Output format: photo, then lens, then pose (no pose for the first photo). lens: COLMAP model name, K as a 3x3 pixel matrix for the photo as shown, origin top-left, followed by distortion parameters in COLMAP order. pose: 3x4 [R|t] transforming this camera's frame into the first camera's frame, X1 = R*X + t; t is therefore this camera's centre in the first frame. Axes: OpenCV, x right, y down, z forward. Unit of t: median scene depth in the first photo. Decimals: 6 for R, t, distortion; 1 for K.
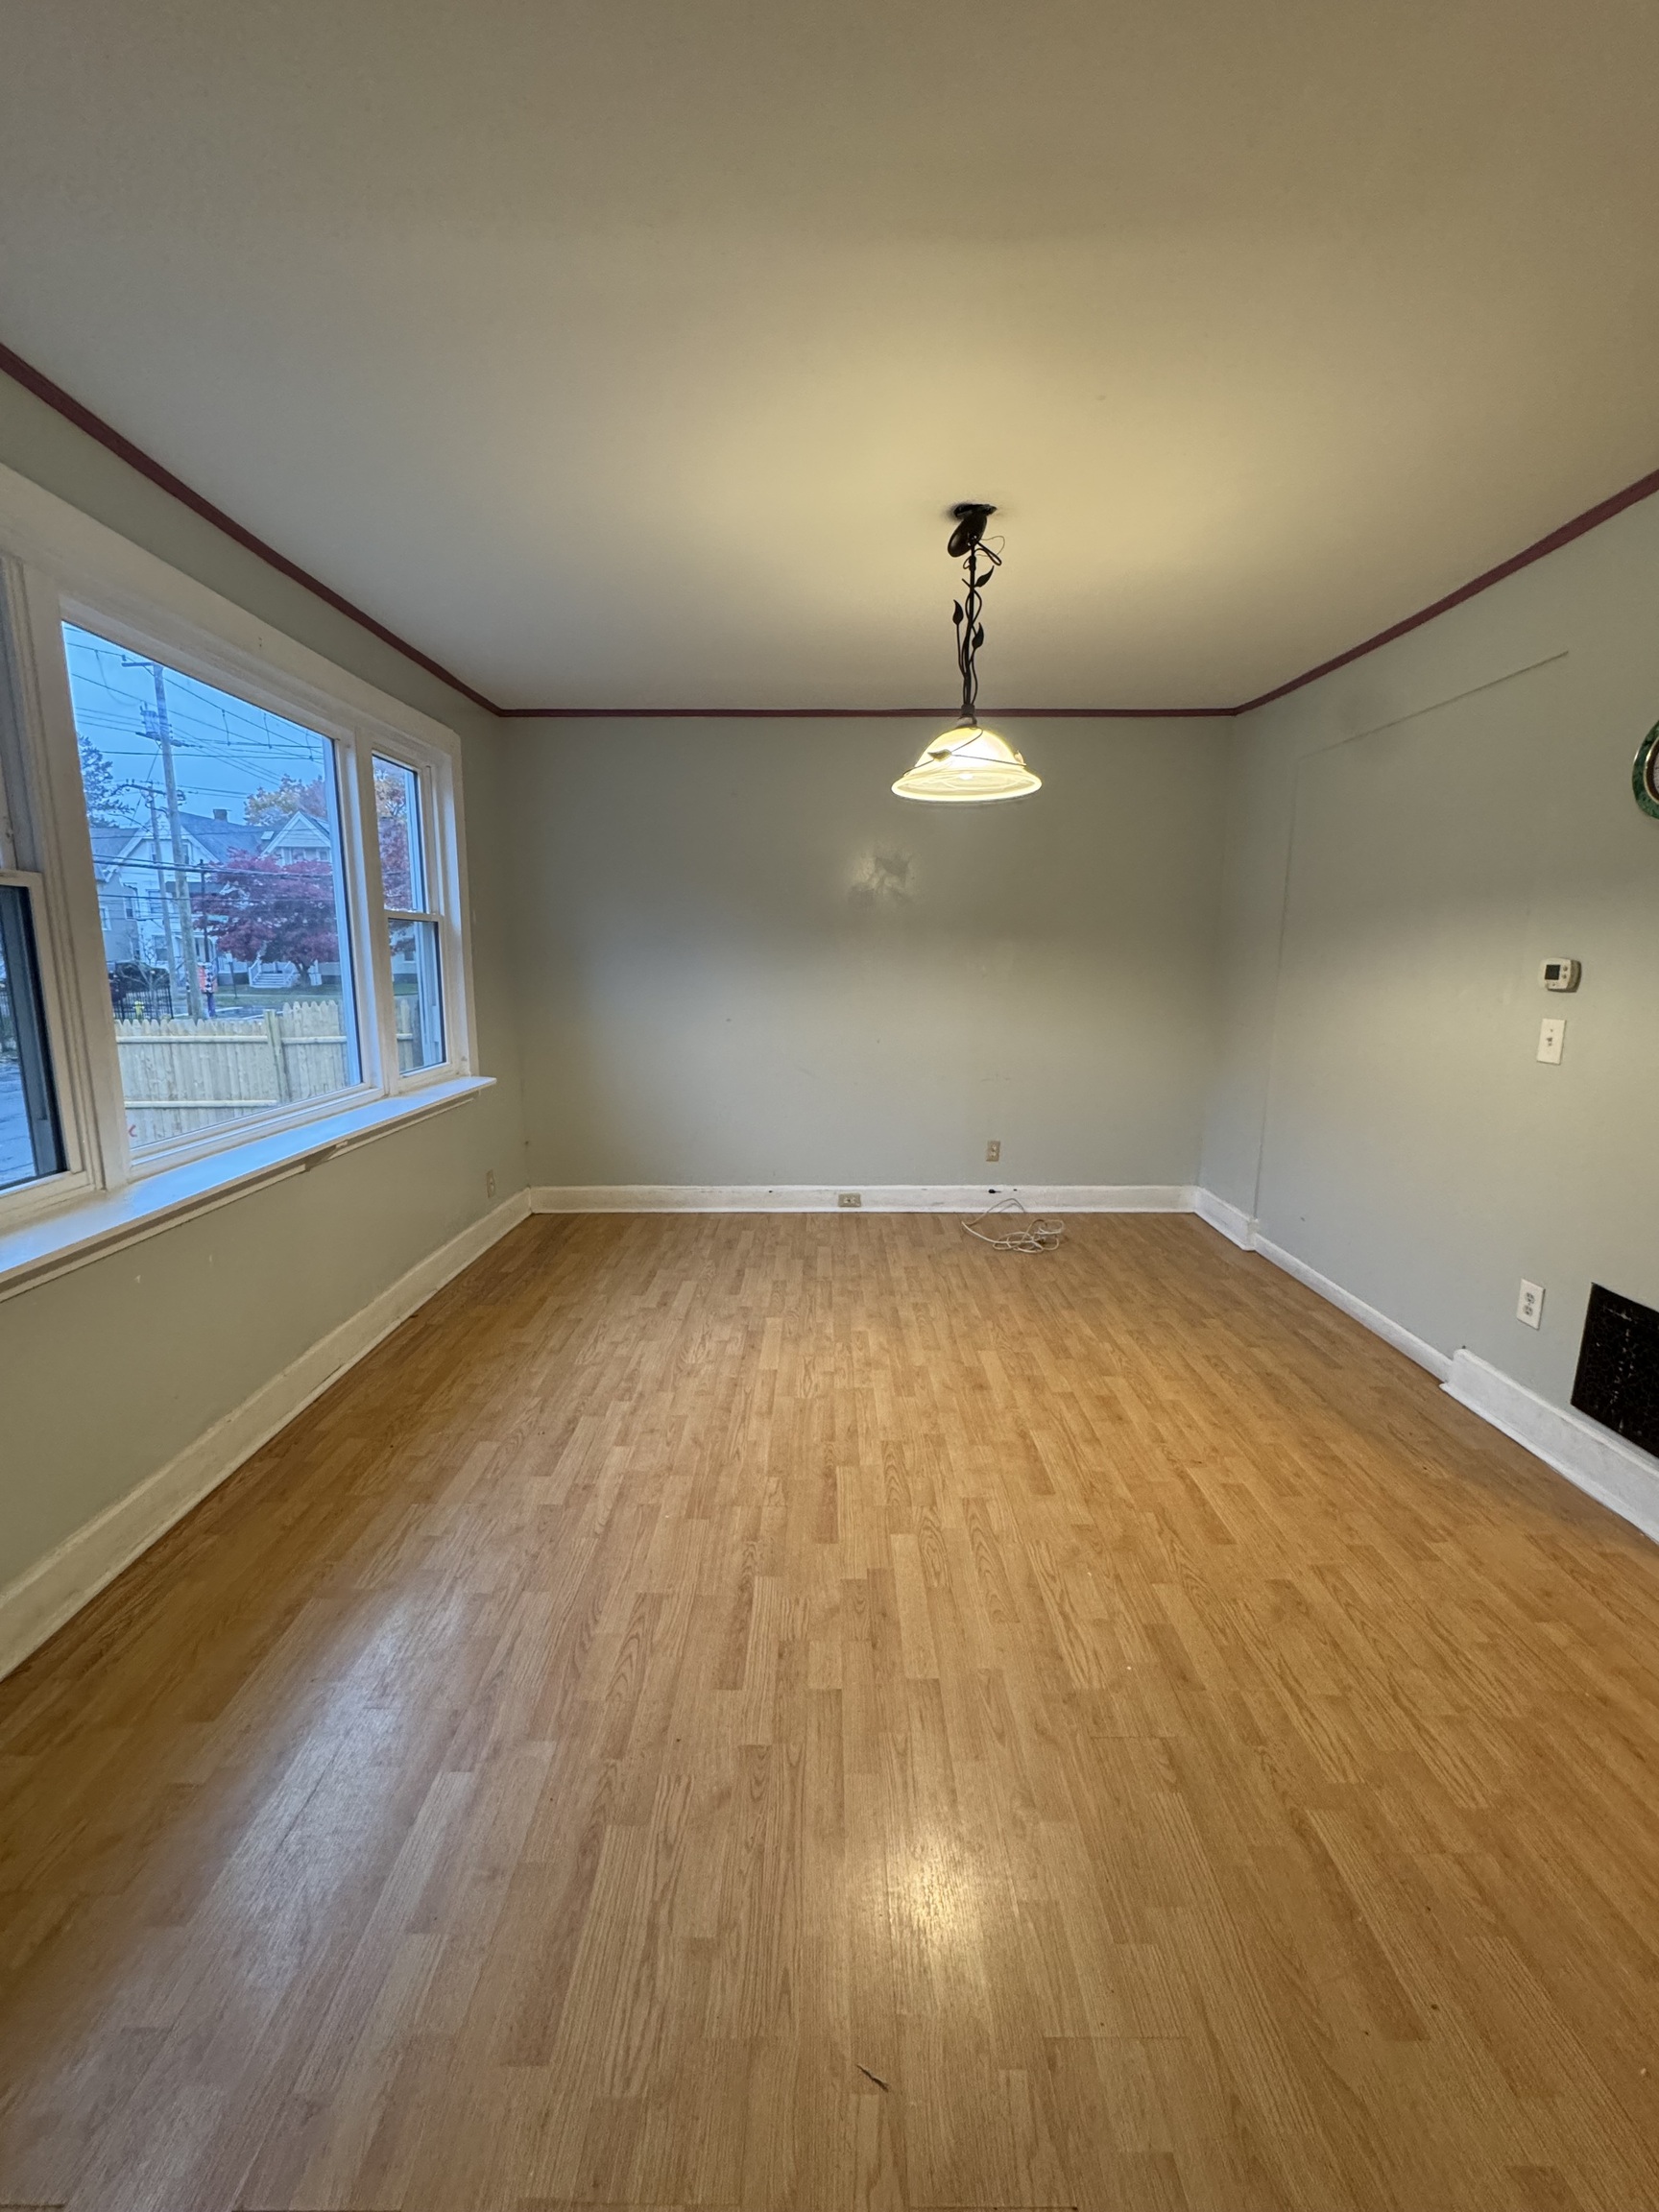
lens RADIAL K [[884.9, 0, 829.5], [0, 884.9, 1106.0], [0, 0, 1]] dist [-0.000698, -0.000016]
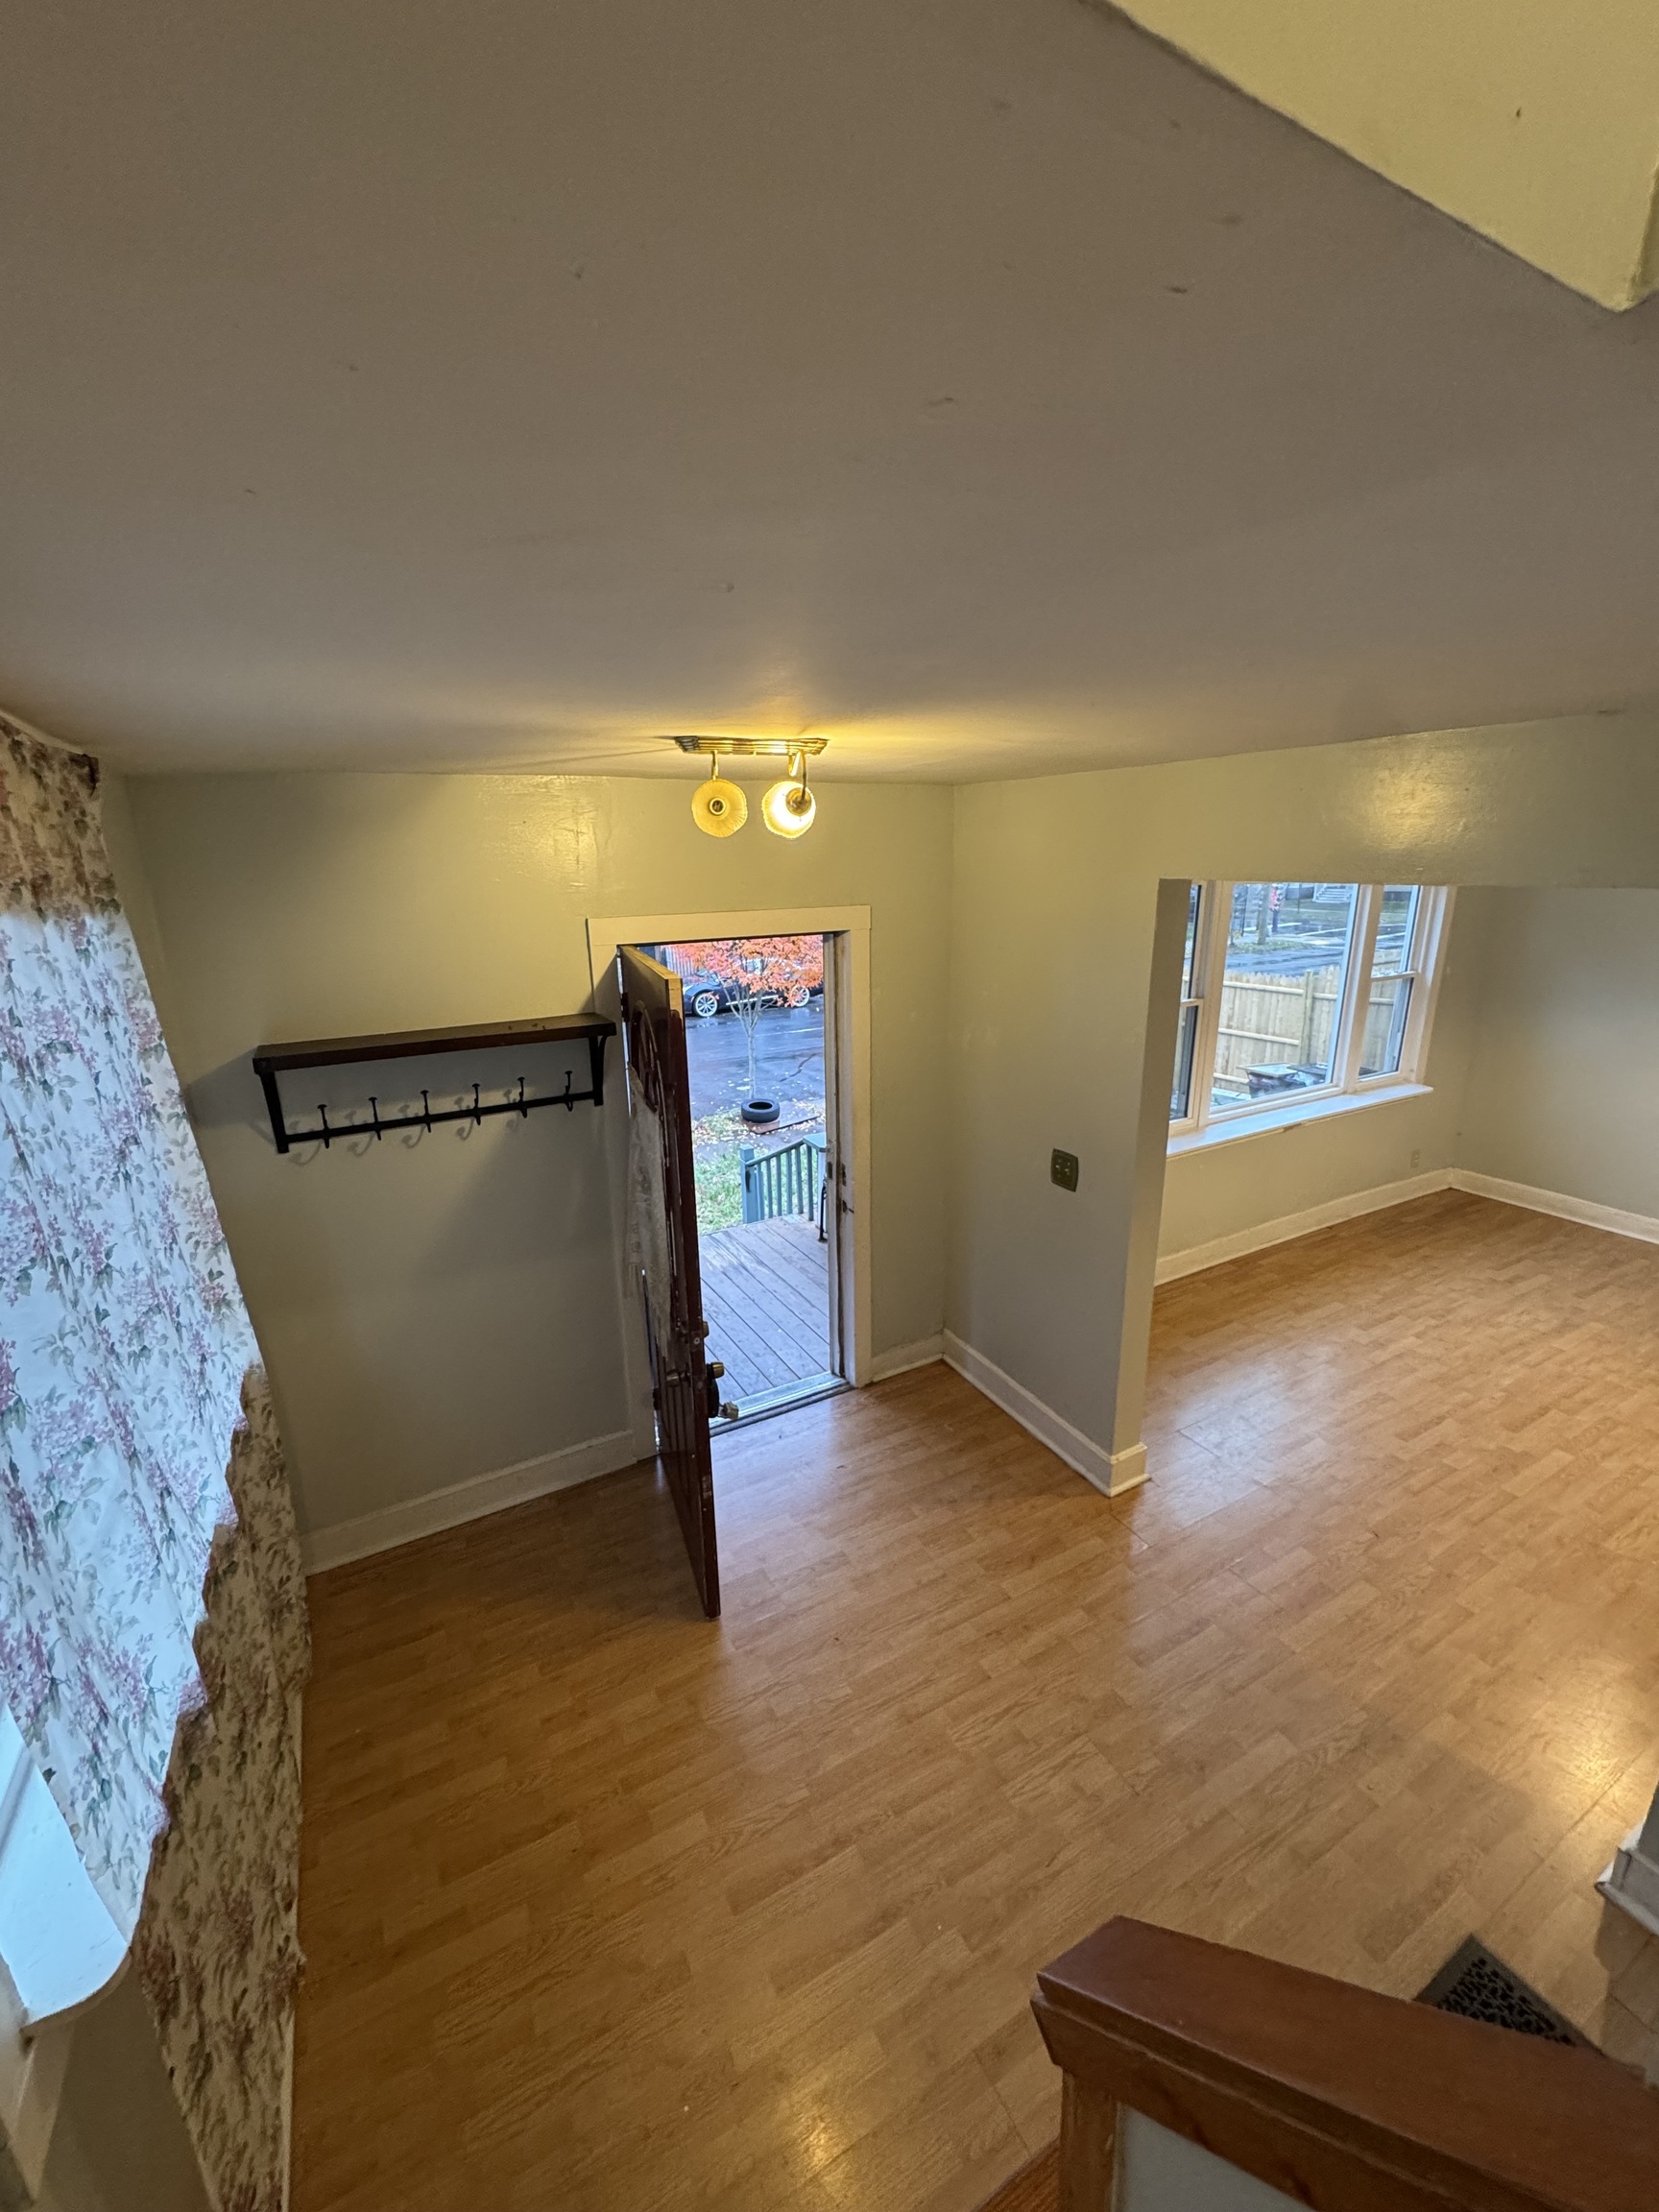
lens RADIAL K [[884.9, 0, 829.5], [0, 884.9, 1106.0], [0, 0, 1]] dist [-0.000698, -0.000016]
pose [[0.483116, 0.222027, -0.846937, 0.356336], [-0.131549, 0.974740, 0.180491, -0.132047], [0.865617, 0.024216, 0.500120, -0.530528]]
